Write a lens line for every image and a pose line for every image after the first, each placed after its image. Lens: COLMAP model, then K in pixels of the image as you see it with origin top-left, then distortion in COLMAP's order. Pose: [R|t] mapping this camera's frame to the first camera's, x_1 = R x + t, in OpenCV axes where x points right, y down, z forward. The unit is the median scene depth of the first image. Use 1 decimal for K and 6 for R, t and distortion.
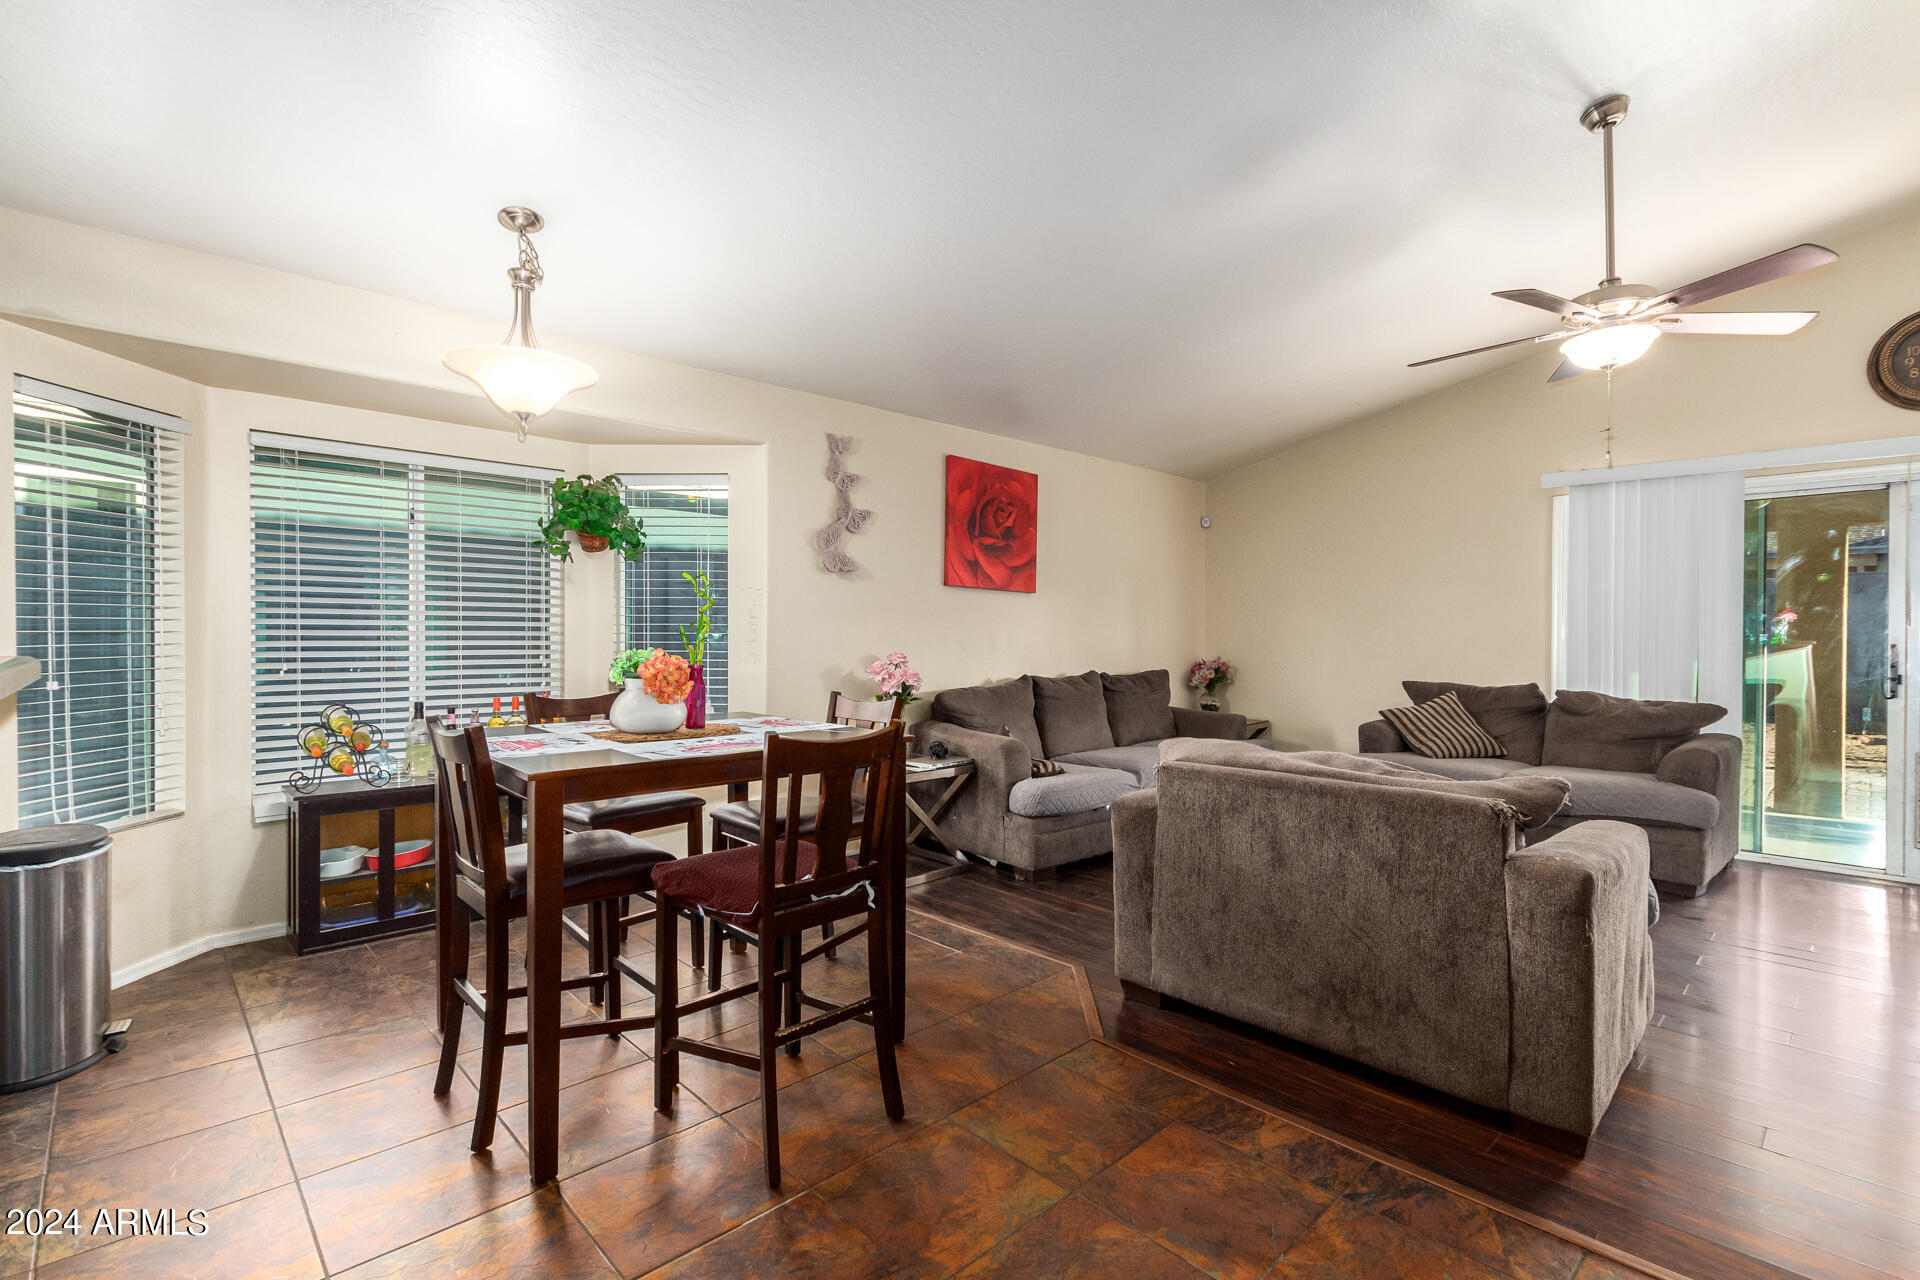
lens RADIAL K [[878.0, 0, 967.7], [0, 878.0, 640.0], [0, 0, 1]] dist [0.008882, -0.002858]
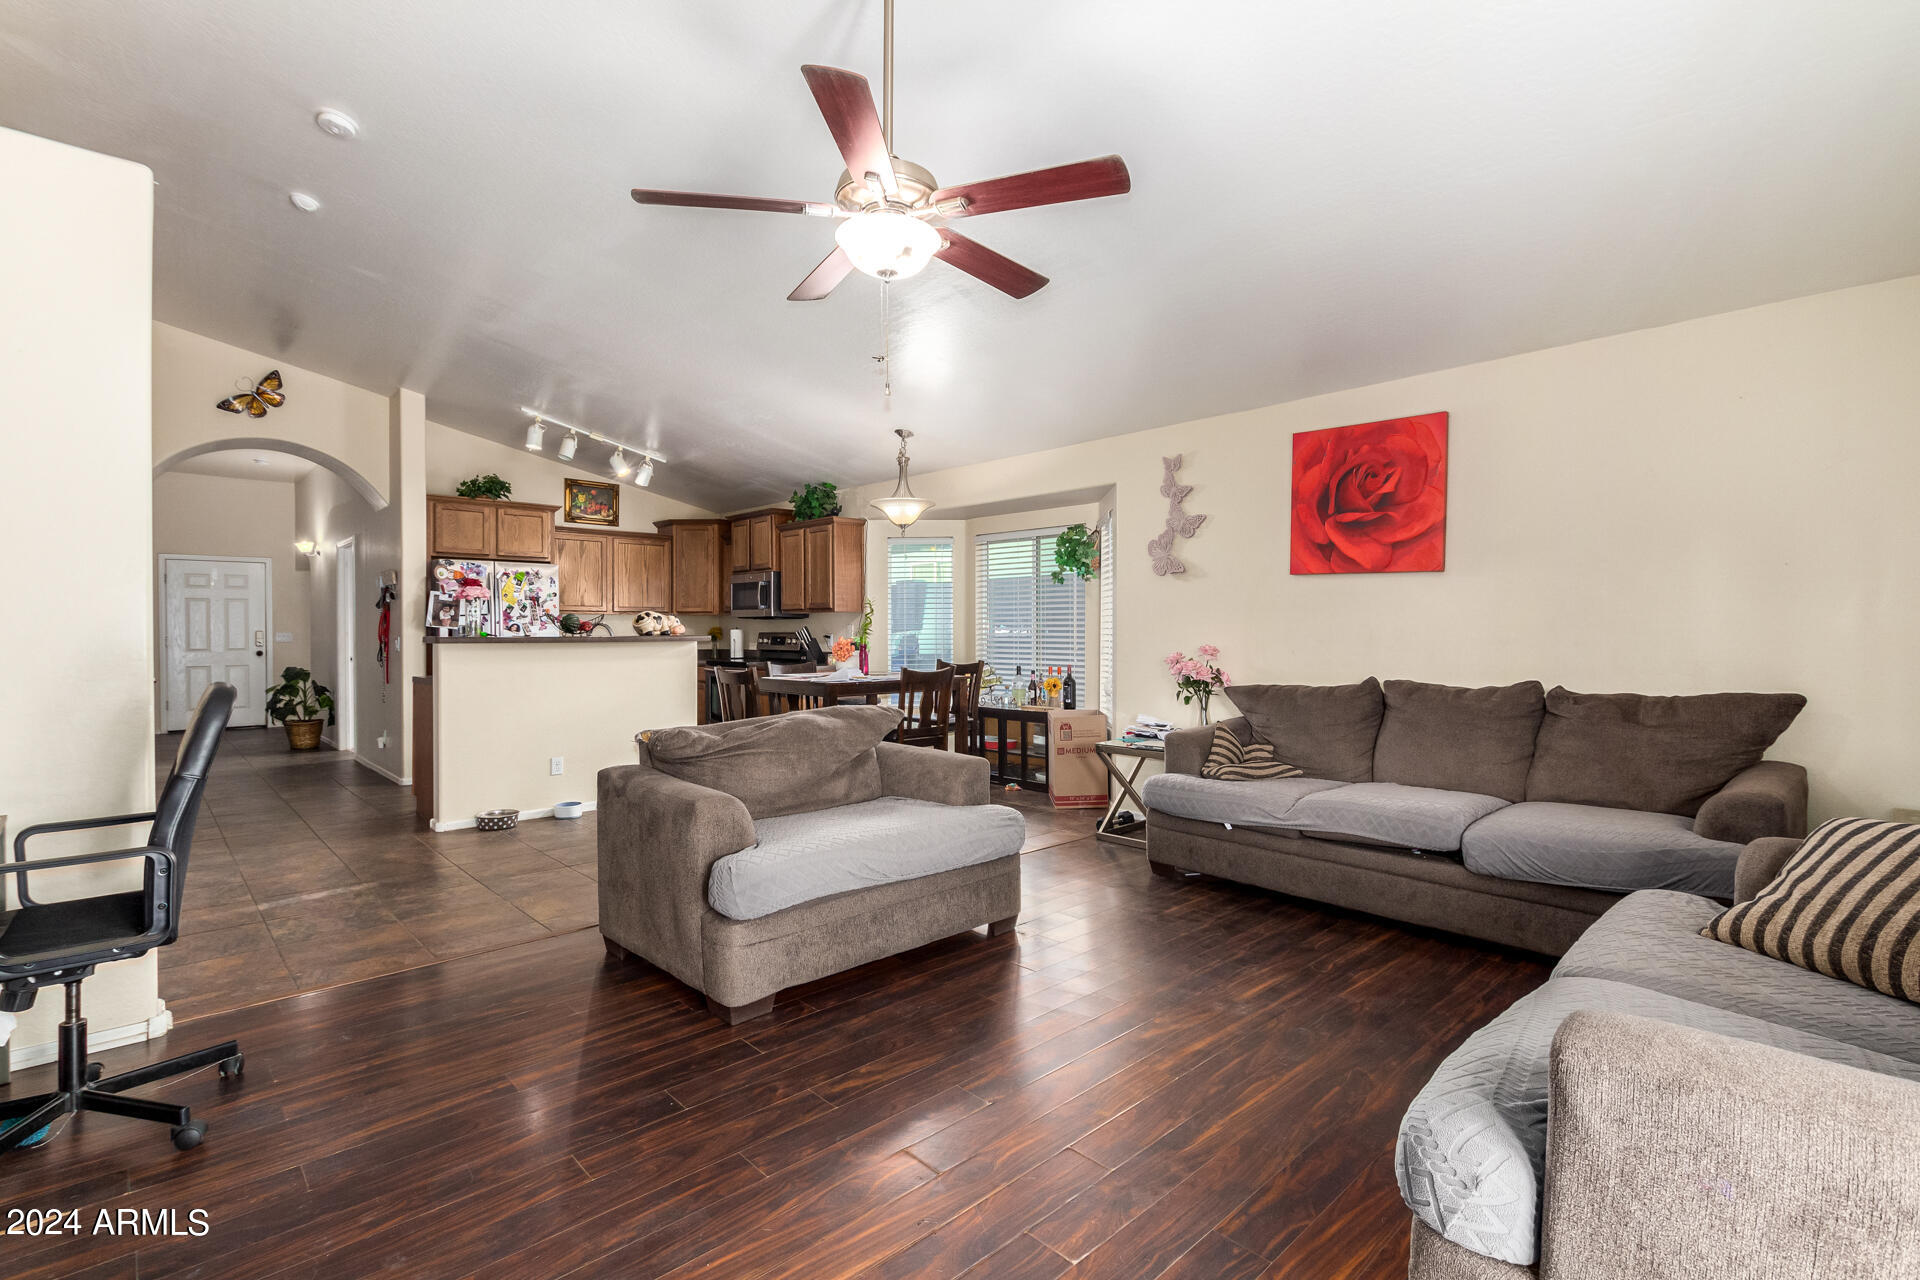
lens RADIAL K [[878.0, 0, 963.8], [0, 878.0, 633.5], [0, 0, 1]] dist [0.008882, -0.002858]
pose [[-0.001274, 0.001840, -0.999997, 0.975843], [-0.001778, 0.999997, 0.001843, -0.001033], [0.999998, 0.001780, -0.001271, 0.700380]]
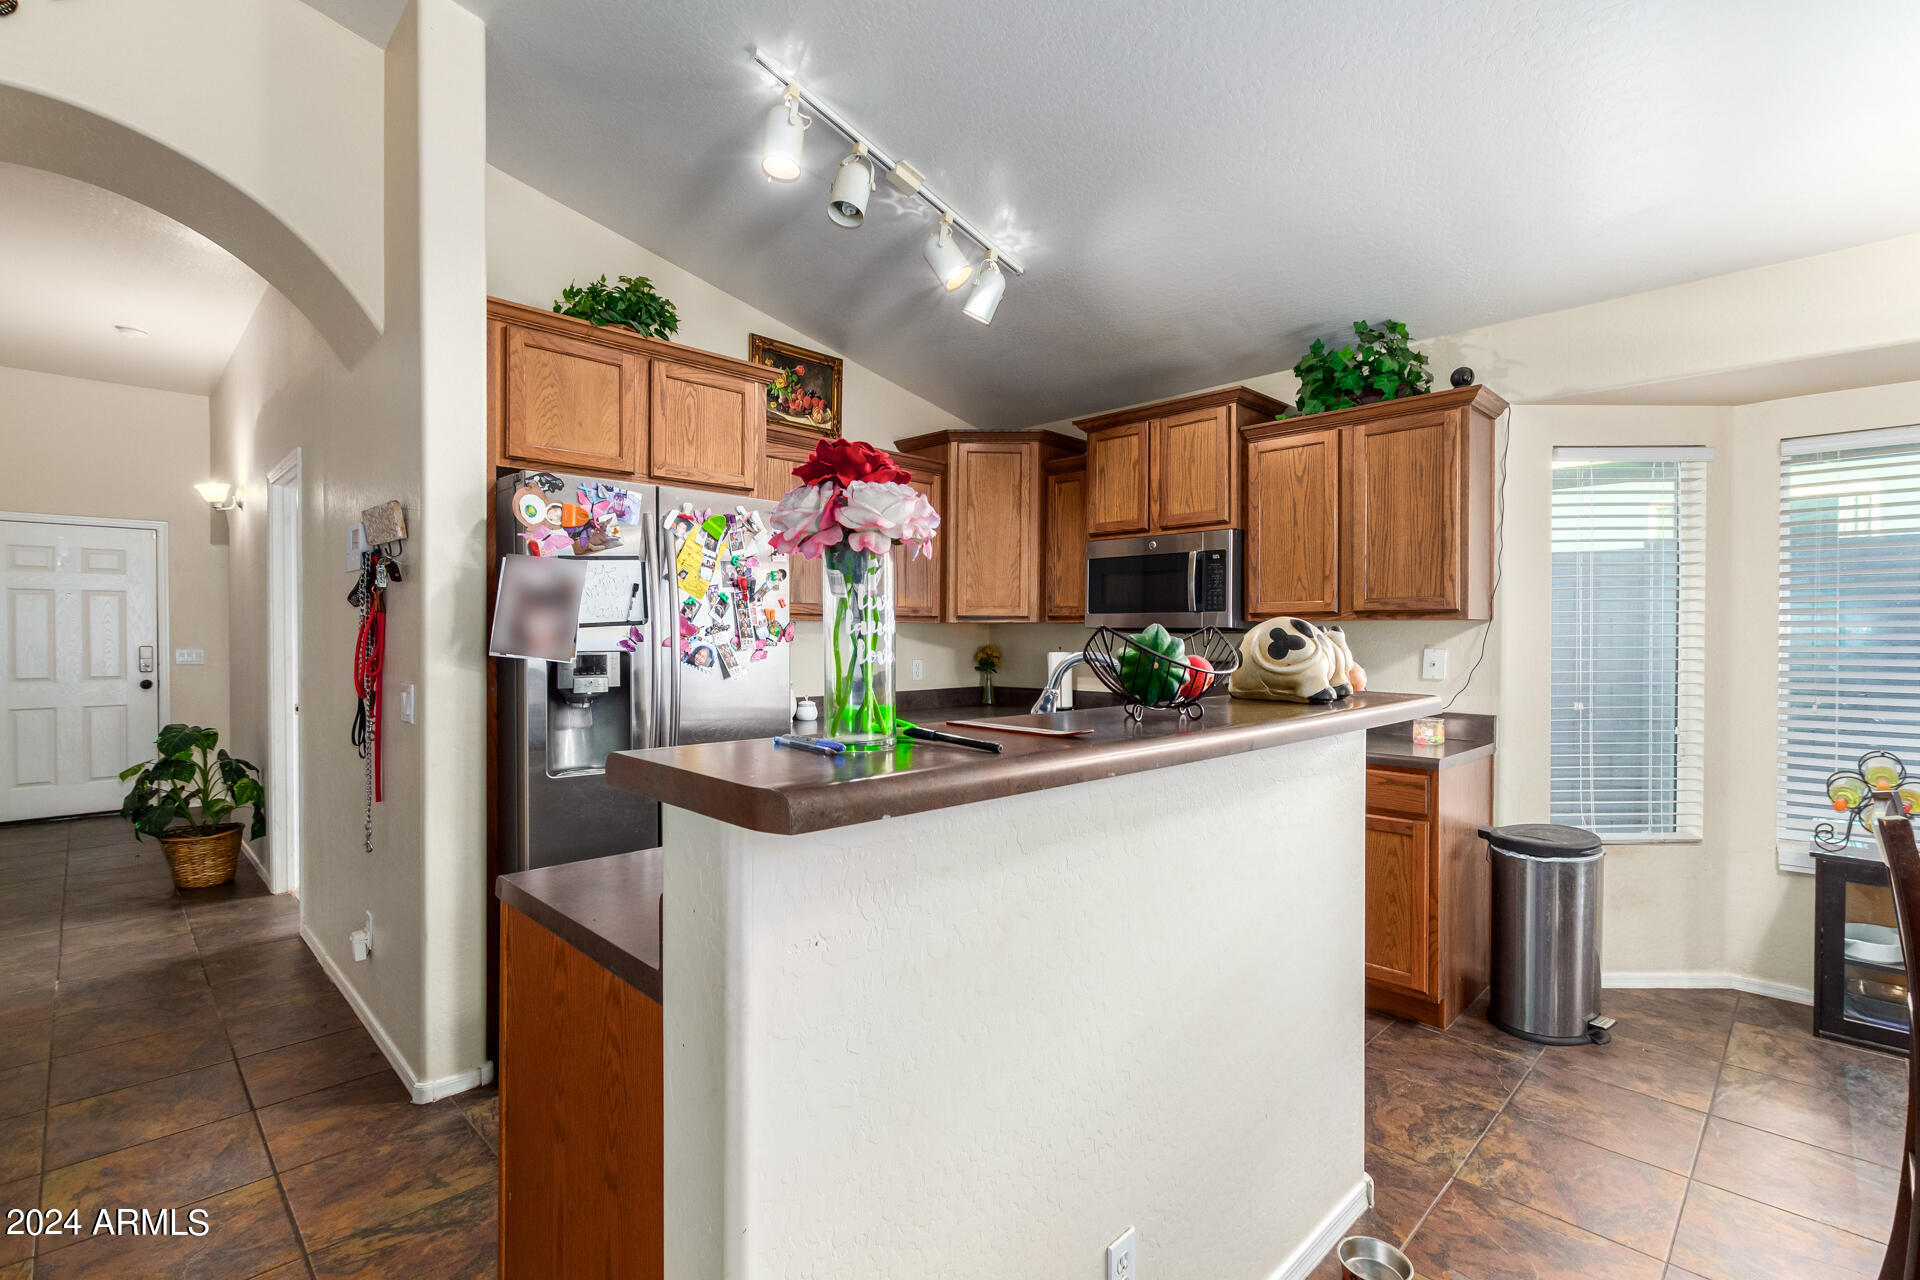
lens RADIAL K [[878.0, 0, 952.1], [0, 878.0, 642.5], [0, 0, 1]] dist [0.008882, -0.002858]
pose [[0.012145, 0.007361, -0.999899, 0.068168], [-0.005751, 0.999957, 0.007292, -0.021134], [0.999910, 0.005662, 0.012187, 0.092262]]
